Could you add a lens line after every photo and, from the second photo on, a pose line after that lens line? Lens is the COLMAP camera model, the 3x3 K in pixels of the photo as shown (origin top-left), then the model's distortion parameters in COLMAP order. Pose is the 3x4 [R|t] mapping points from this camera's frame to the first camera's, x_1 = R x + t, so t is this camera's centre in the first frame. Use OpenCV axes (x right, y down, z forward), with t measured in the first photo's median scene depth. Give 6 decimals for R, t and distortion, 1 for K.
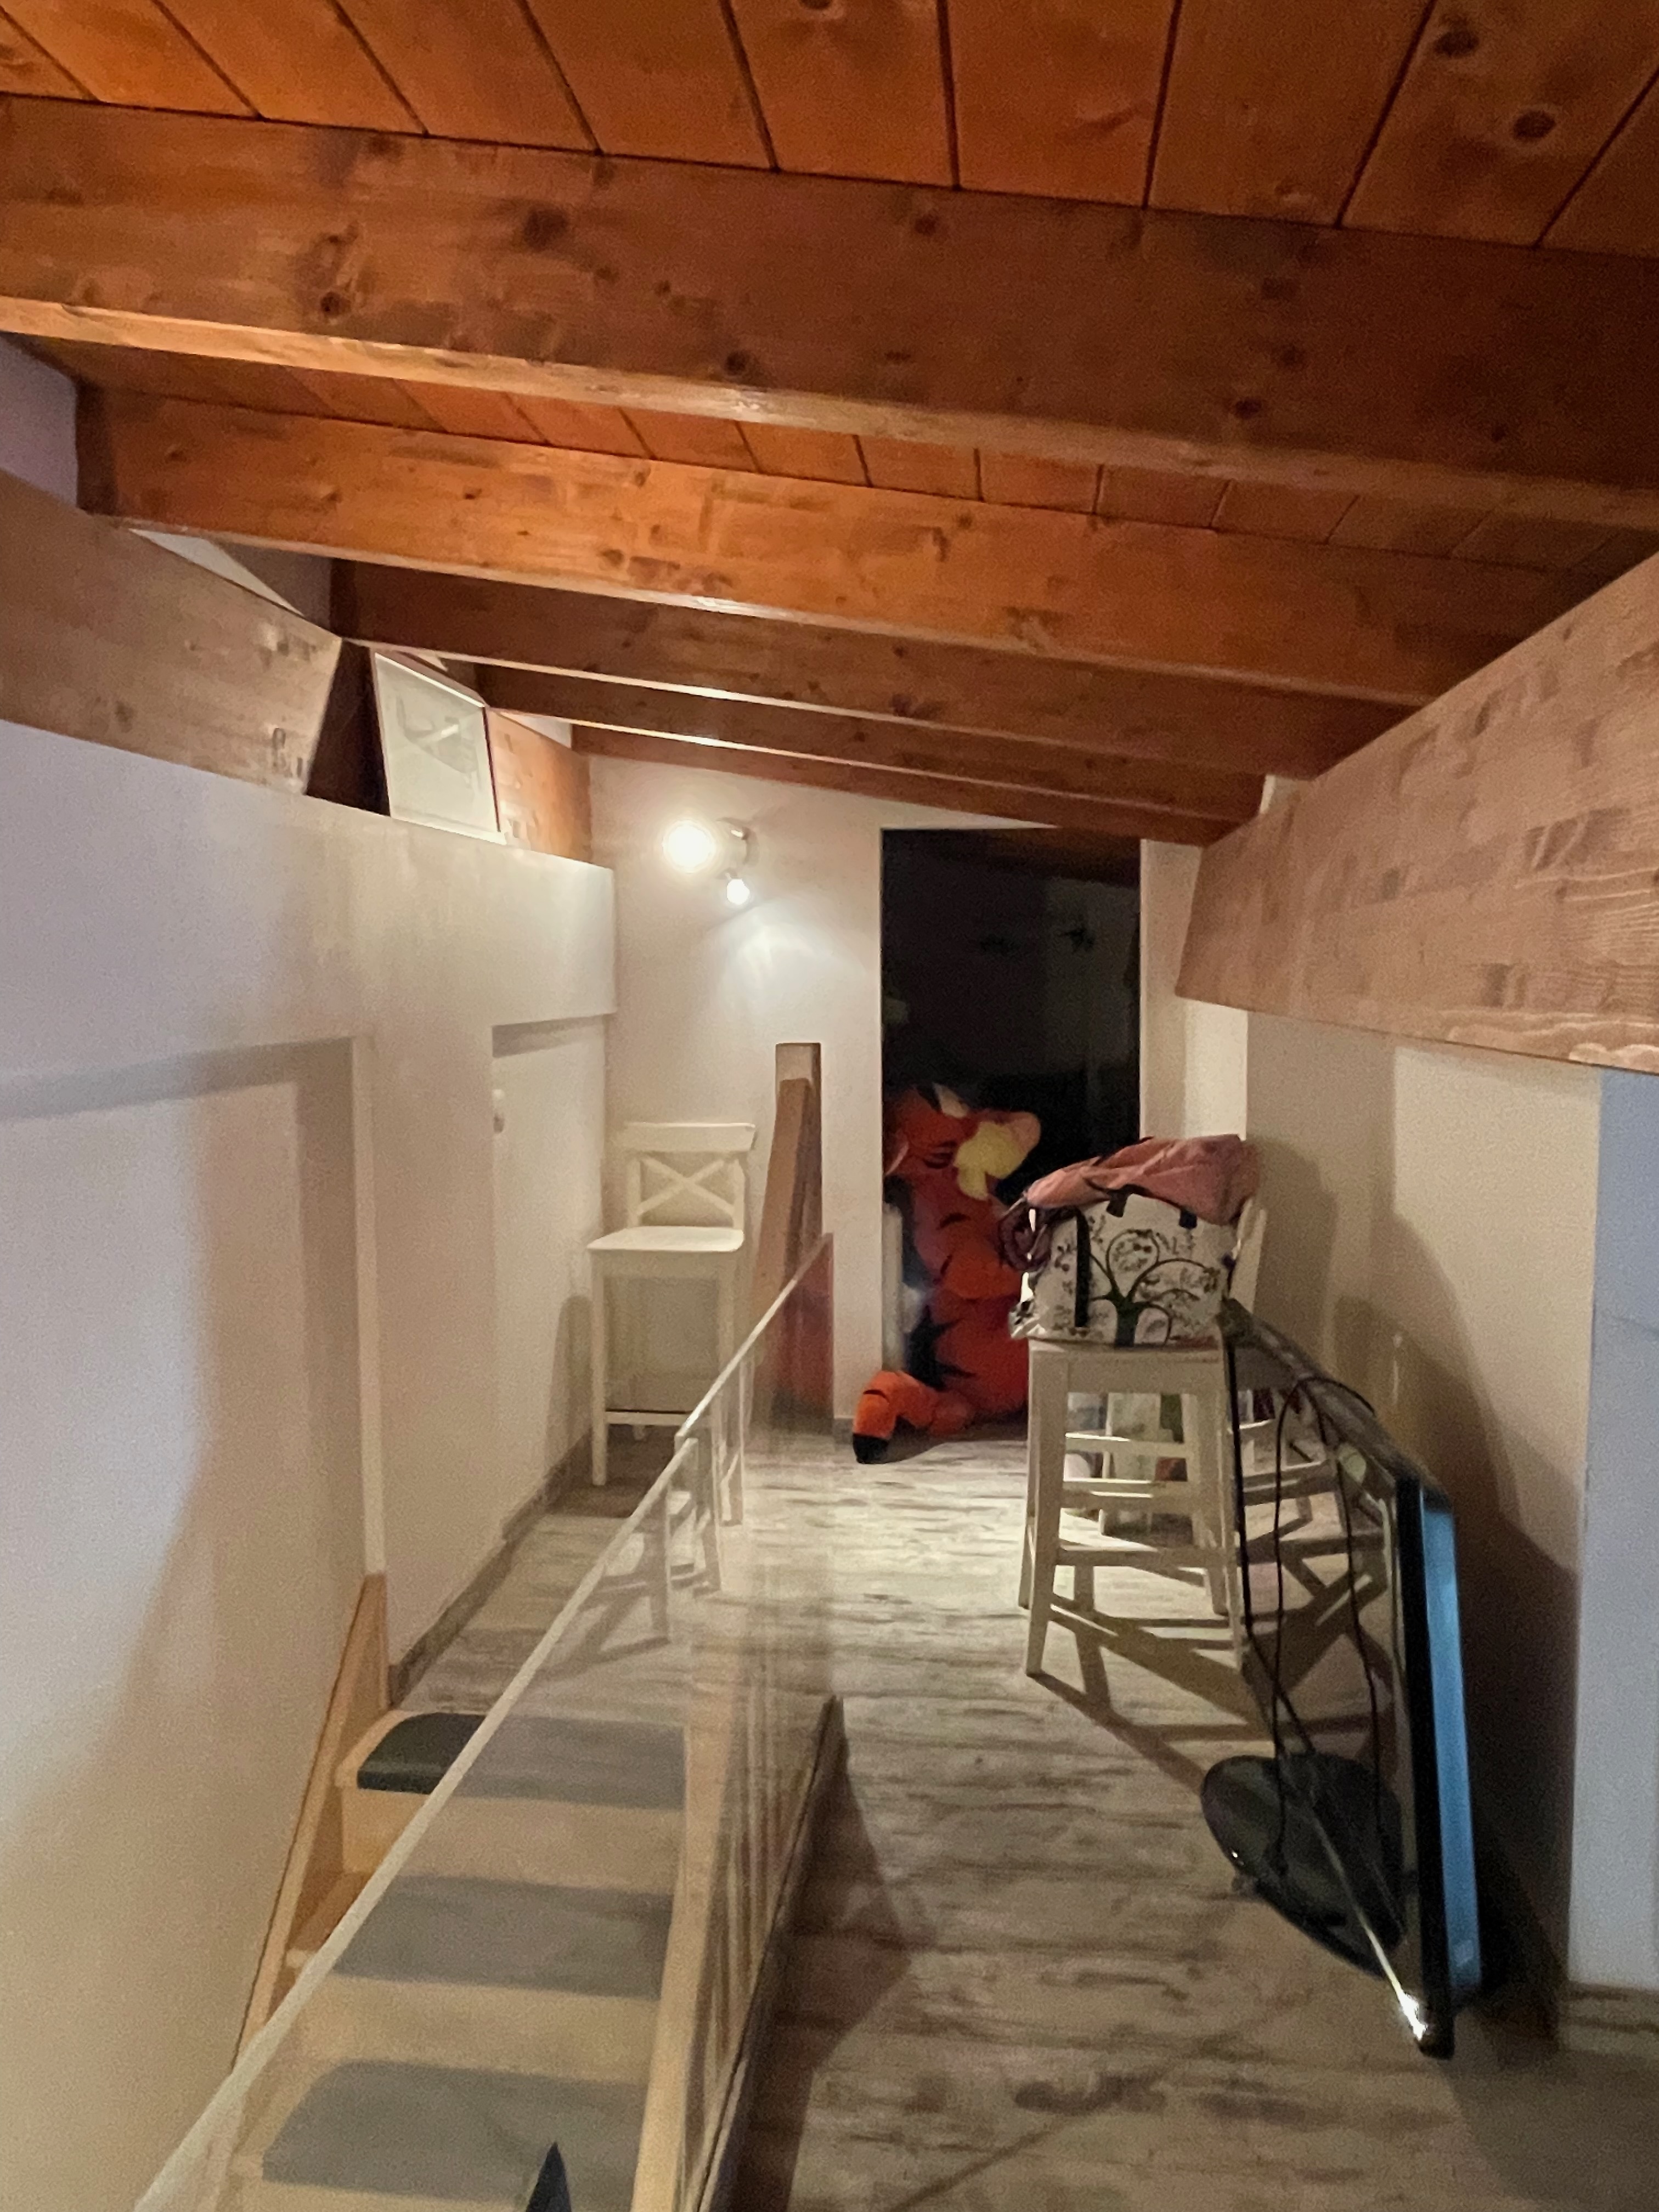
lens RADIAL K [[1606.3, 0, 833.6], [0, 1606.3, 1108.8], [0, 0, 1]] dist [0.002372, -0.003716]
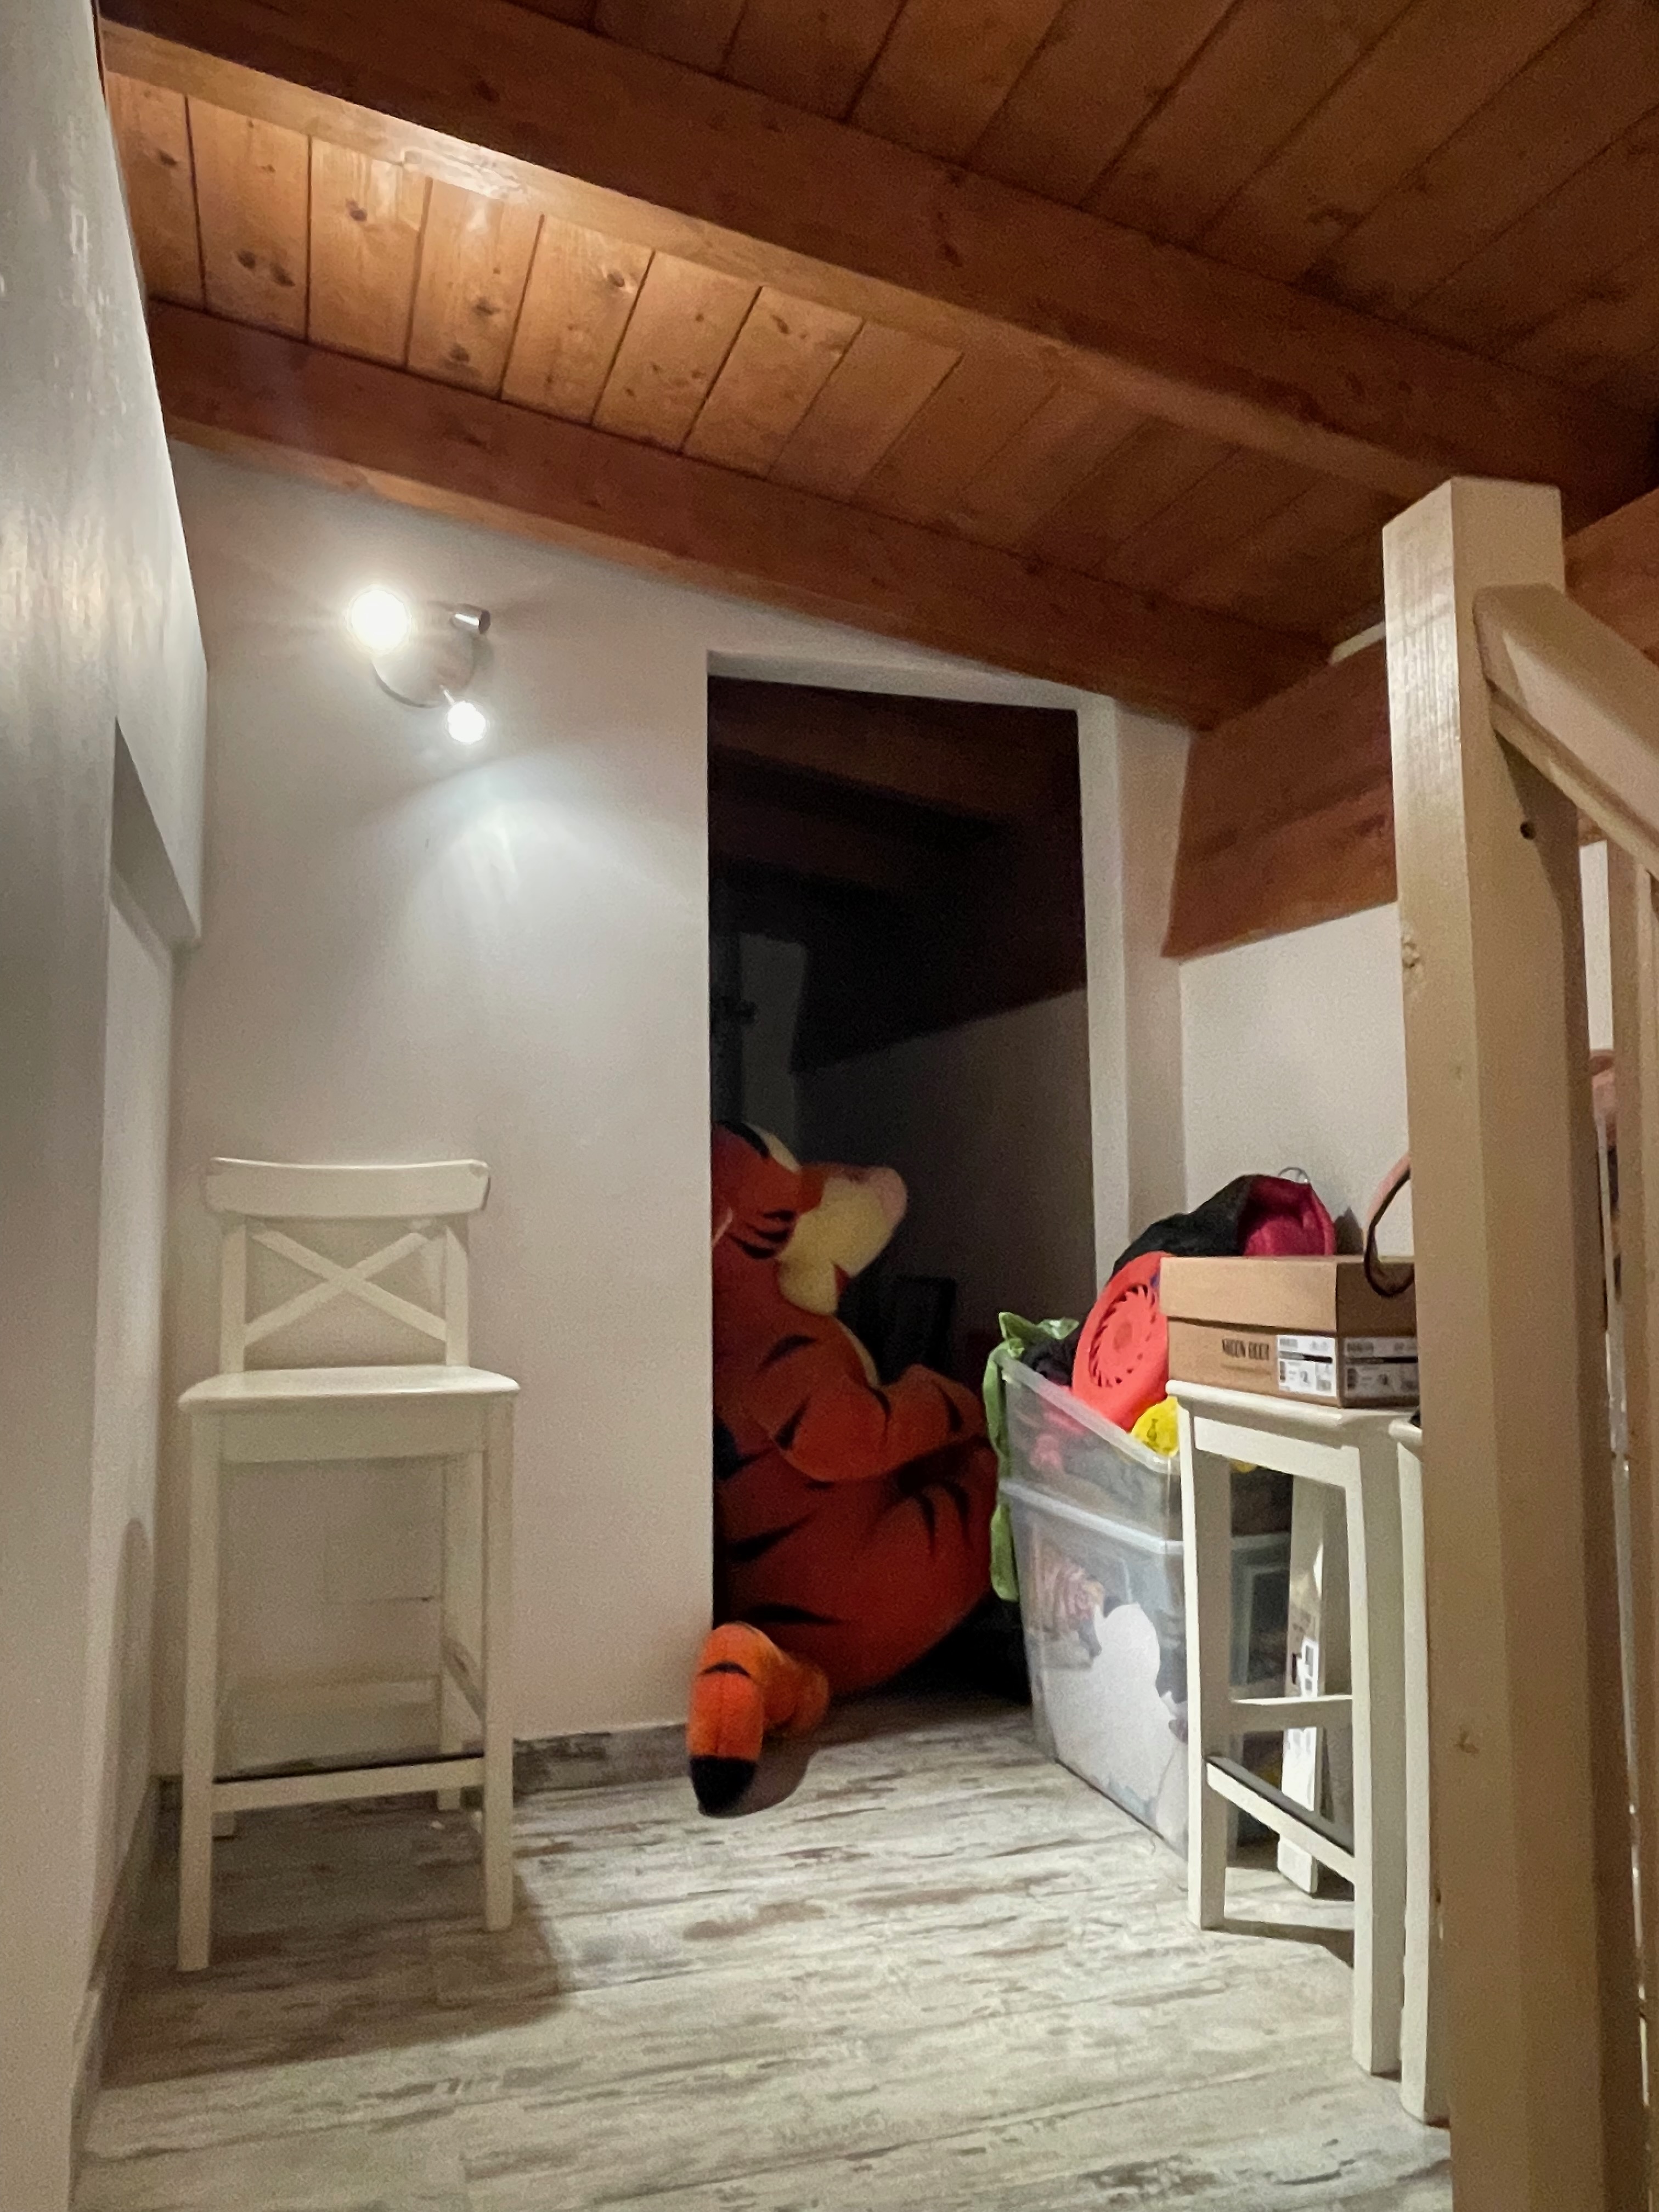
lens RADIAL K [[1606.3, 0, 820.4], [0, 1606.3, 1092.4], [0, 0, 1]] dist [0.002372, -0.003716]
pose [[0.907935, 0.031121, 0.417953, -0.170056], [0.038503, 0.986829, -0.157121, 0.073642], [-0.417338, 0.158748, 0.894778, 0.484450]]
